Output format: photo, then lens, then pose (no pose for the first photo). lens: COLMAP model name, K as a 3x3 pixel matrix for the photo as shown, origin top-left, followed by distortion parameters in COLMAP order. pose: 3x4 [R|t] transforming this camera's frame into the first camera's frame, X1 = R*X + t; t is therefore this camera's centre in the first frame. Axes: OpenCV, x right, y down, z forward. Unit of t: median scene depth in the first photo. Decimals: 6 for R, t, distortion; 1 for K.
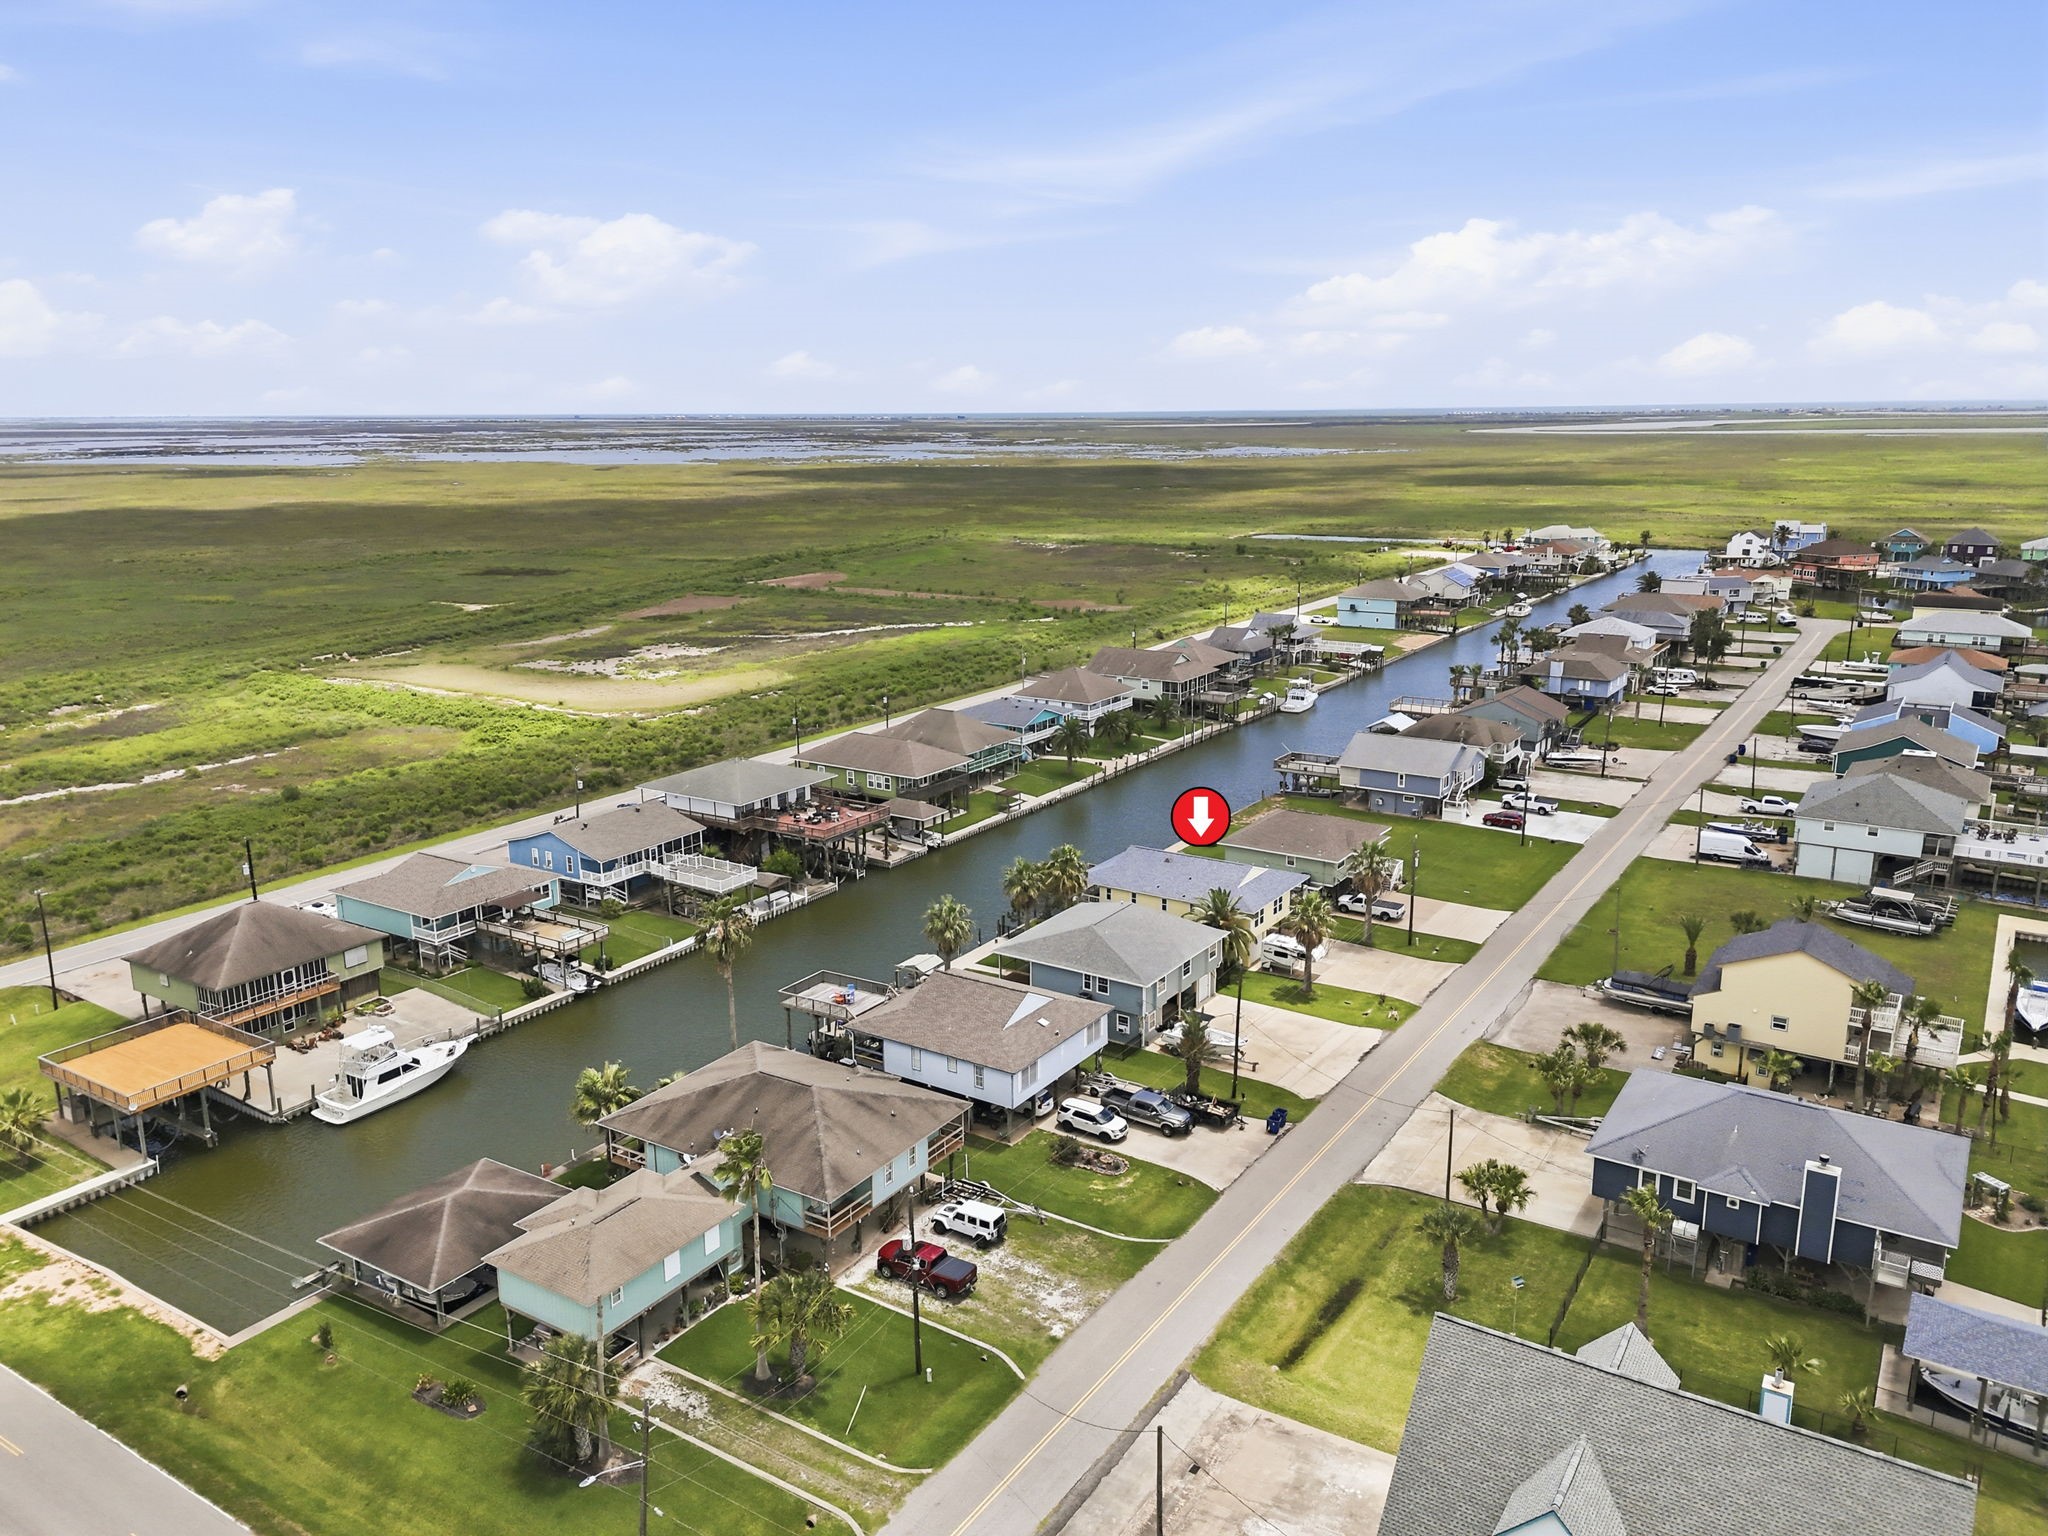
lens RADIAL K [[1502.5, 0, 1021.7], [0, 1502.5, 751.6], [0, 0, 1]] dist [0.090416, -0.111185]
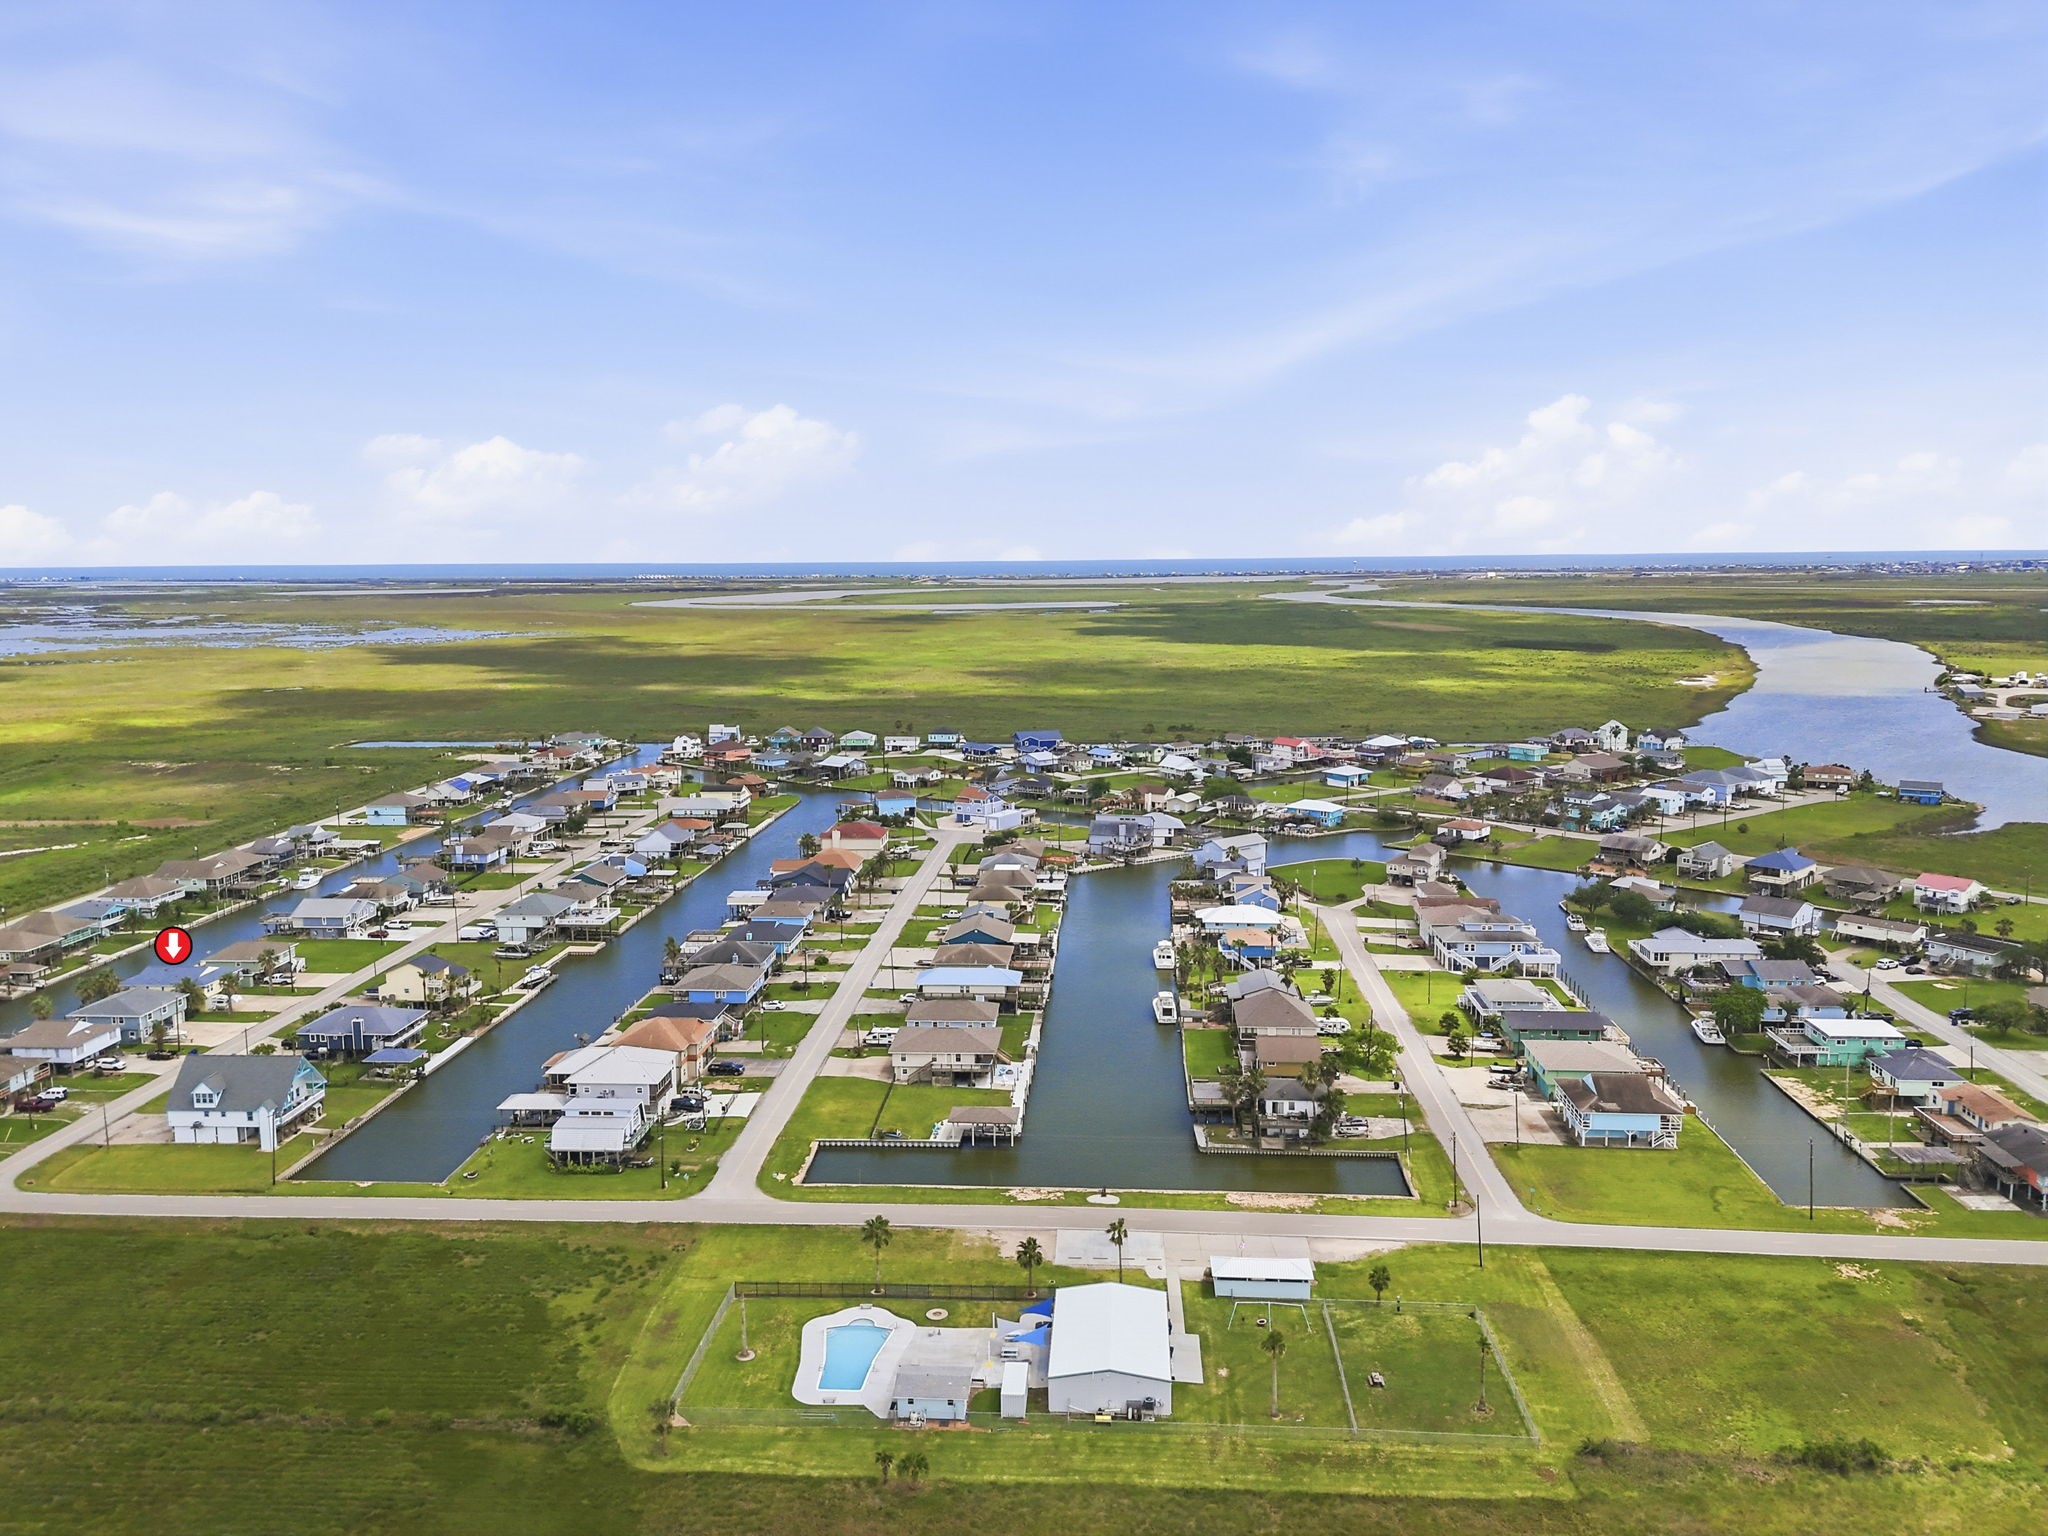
lens RADIAL K [[1502.5, 0, 1021.7], [0, 1502.5, 751.6], [0, 0, 1]] dist [0.090416, -0.111185]
pose [[0.874664, -0.060639, 0.480922, 0.094898], [0.107732, 0.991649, -0.070900, 0.034957], [-0.472607, 0.113824, 0.873892, -1.069969]]
